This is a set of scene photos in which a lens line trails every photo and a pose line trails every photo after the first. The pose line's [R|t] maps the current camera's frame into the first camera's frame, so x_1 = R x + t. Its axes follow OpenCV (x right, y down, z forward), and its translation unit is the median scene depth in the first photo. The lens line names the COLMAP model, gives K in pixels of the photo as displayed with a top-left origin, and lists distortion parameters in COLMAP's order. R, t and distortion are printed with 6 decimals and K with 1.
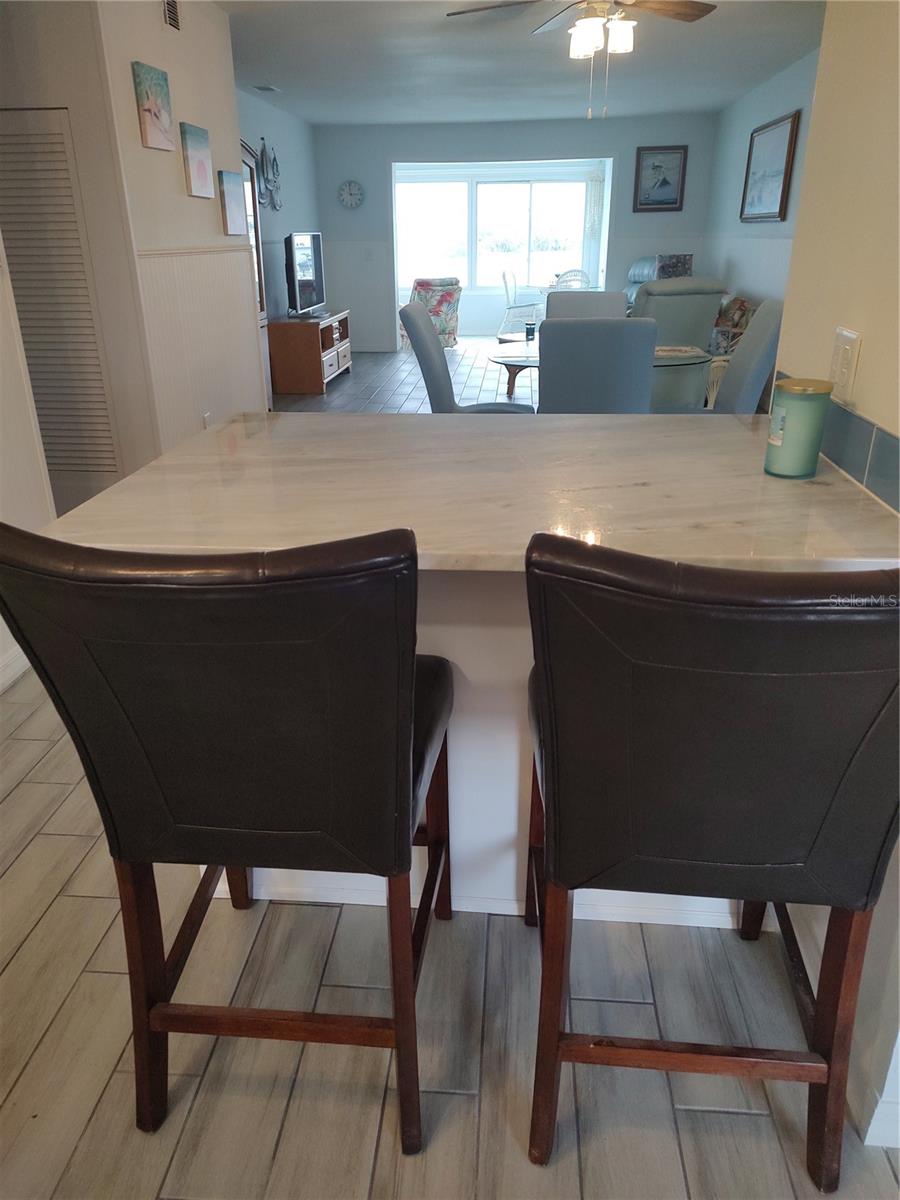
lens RADIAL K [[857.2, 0, 444.2], [0, 857.2, 602.5], [0, 0, 1]] dist [0.028852, -0.023813]
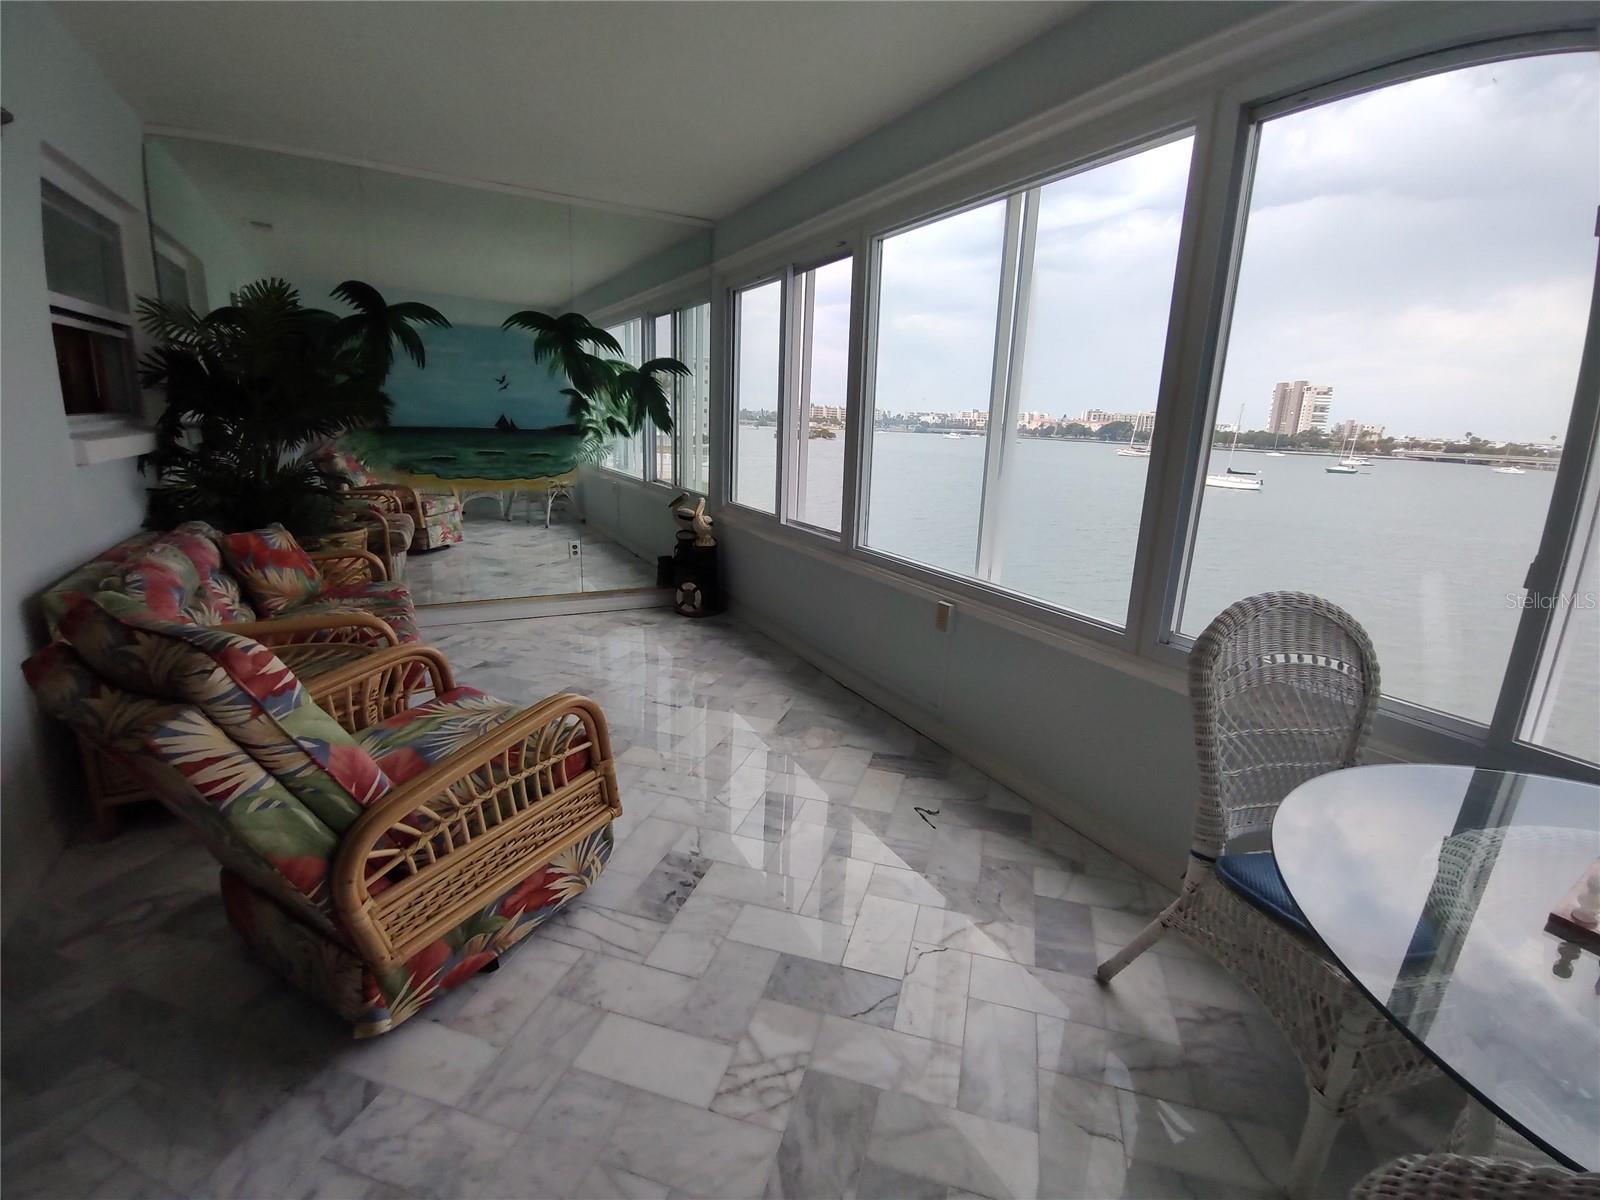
lens RADIAL K [[732.9, 0, 797.5], [0, 732.9, 597.3], [0, 0, 1]] dist [-0.001698, -0.000384]
pose [[0.566507, 0.235087, -0.789813, 0.180004], [-0.367908, 0.929773, 0.012859, -0.517757], [0.737370, 0.283294, 0.613213, 1.236100]]
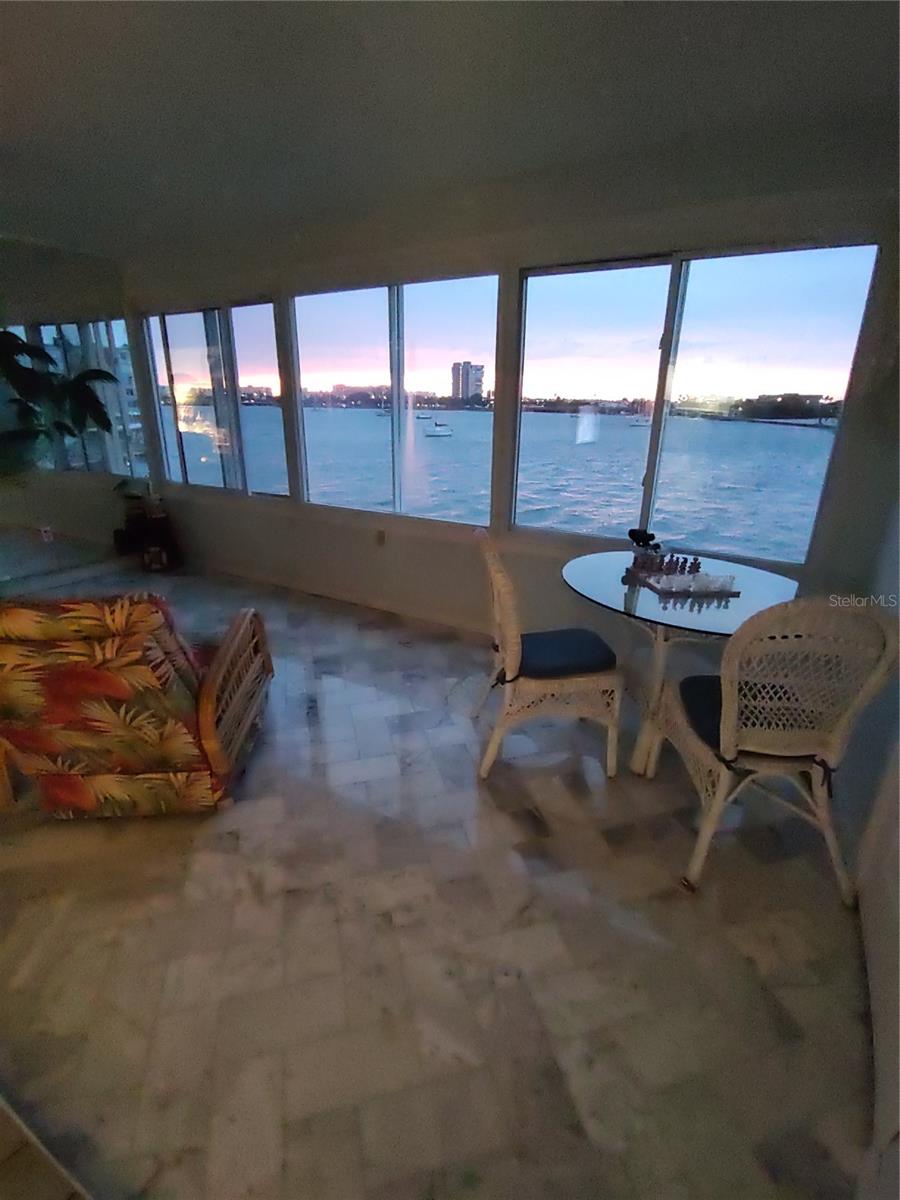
lens RADIAL K [[549.7, 0, 443.4], [0, 549.7, 598.0], [0, 0, 1]] dist [-0.001698, -0.000384]
pose [[0.909787, 0.166435, -0.380247, 0.169934], [-0.187261, 0.982142, -0.018159, -0.483178], [0.370434, 0.087726, 0.924707, 1.113312]]
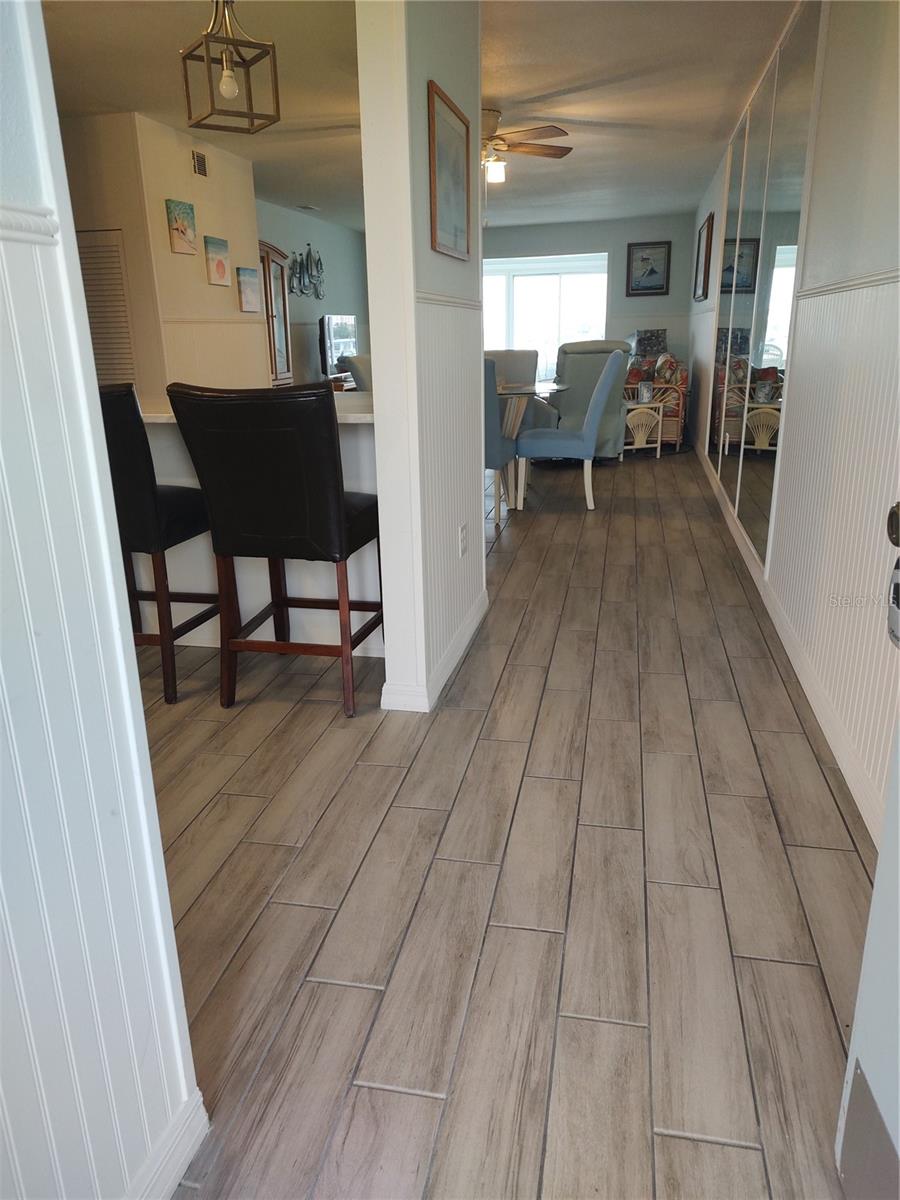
lens RADIAL K [[857.2, 0, 451.7], [0, 857.2, 604.4], [0, 0, 1]] dist [0.028852, -0.023813]
pose [[0.993514, 0.023215, -0.111316, 0.132714], [-0.033428, 0.995310, -0.090781, 0.084635], [0.108686, 0.093913, 0.989630, -0.157056]]
